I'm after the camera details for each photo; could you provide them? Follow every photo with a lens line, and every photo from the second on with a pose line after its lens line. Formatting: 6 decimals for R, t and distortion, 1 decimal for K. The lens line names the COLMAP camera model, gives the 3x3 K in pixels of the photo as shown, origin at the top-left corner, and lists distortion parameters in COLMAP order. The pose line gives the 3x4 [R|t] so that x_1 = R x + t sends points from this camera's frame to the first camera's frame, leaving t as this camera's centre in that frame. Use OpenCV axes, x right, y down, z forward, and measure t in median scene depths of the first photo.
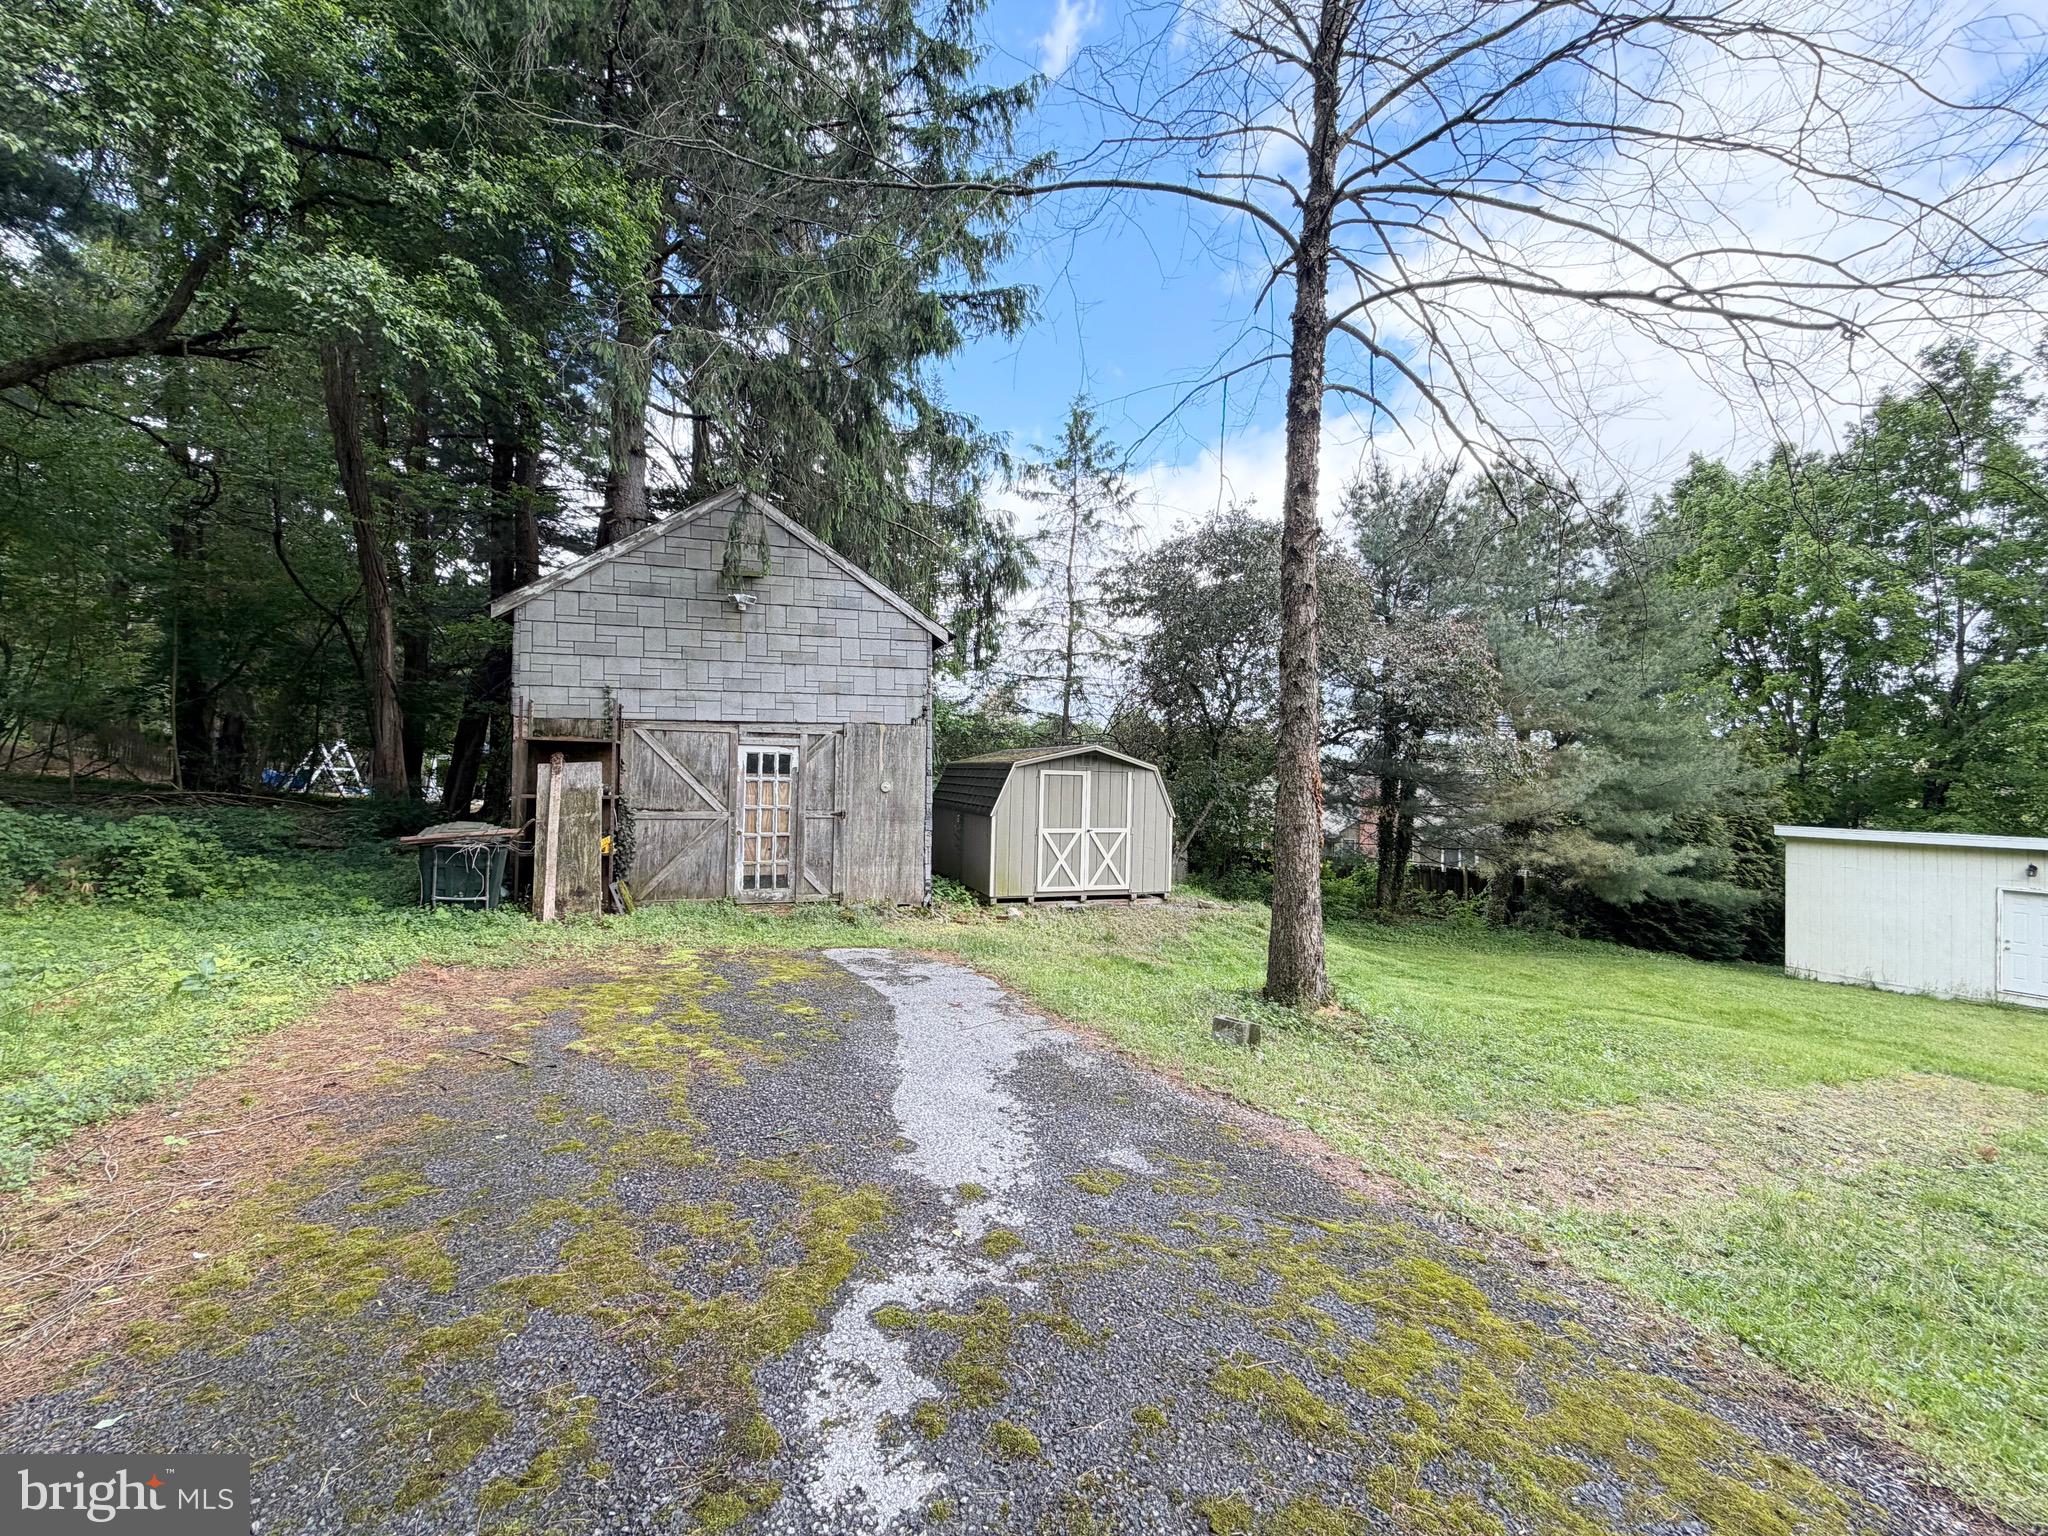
lens RADIAL K [[812.5, 0, 1021.8], [0, 812.5, 774.6], [0, 0, 1]] dist [0.002911, 0.000538]
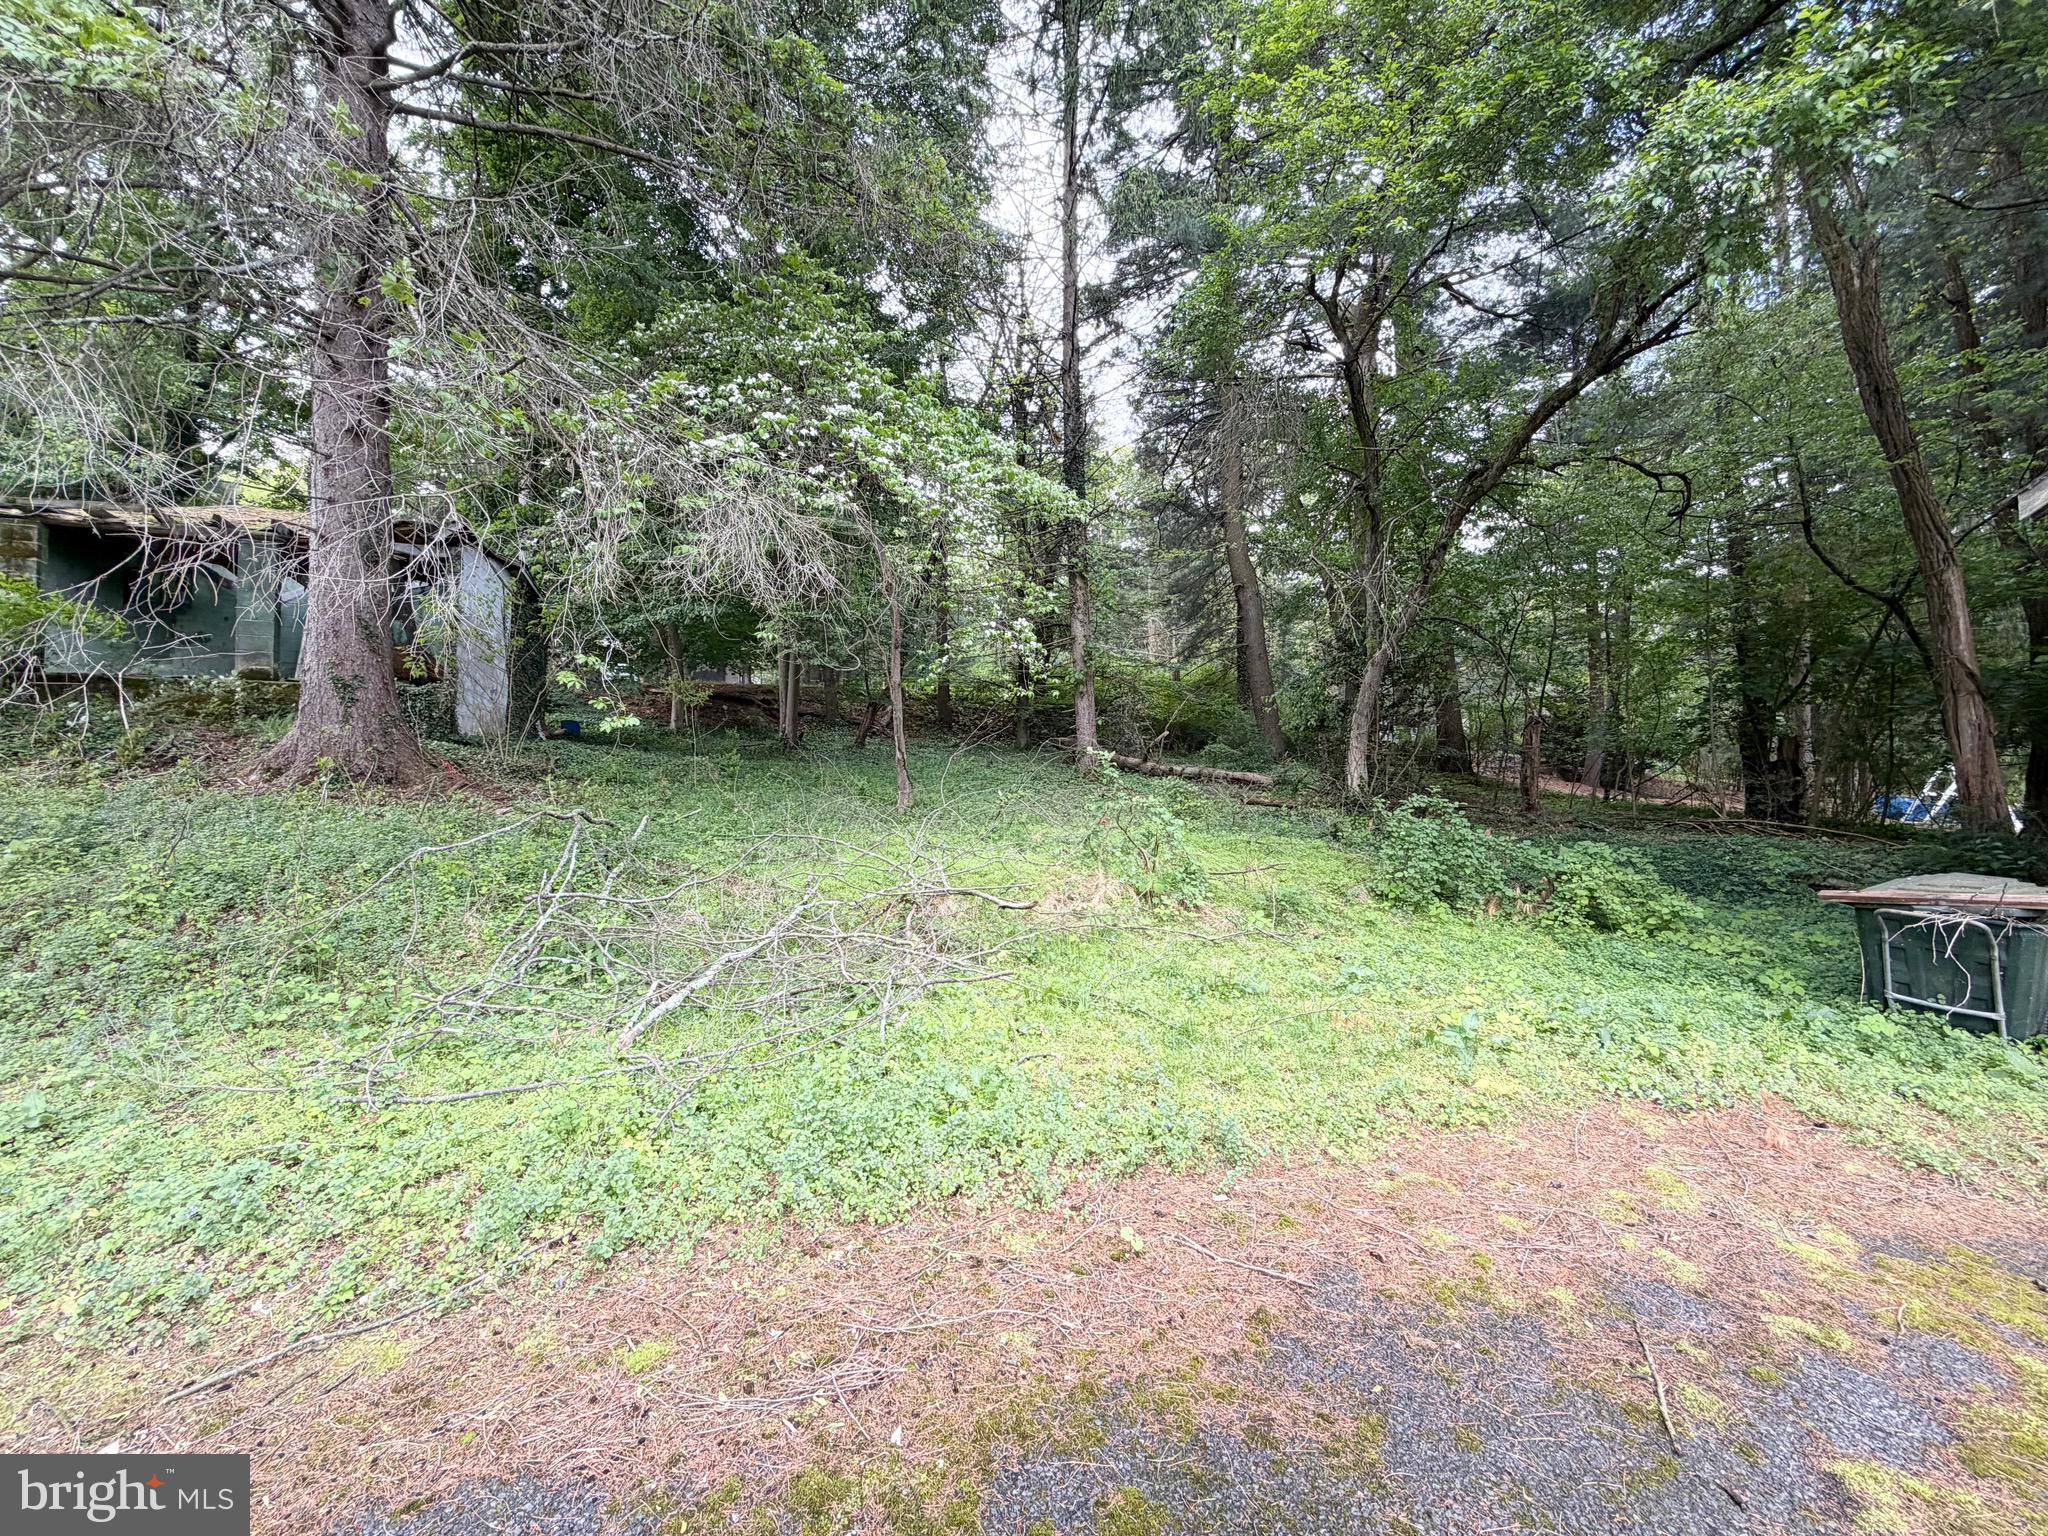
lens RADIAL K [[812.5, 0, 1020.8], [0, 812.5, 776.9], [0, 0, 1]] dist [0.002911, 0.000538]
pose [[-0.034803, -0.038634, -0.998647, -0.084280], [0.007820, 0.999211, -0.038928, 0.006759], [0.999364, -0.009164, -0.034474, 0.390588]]
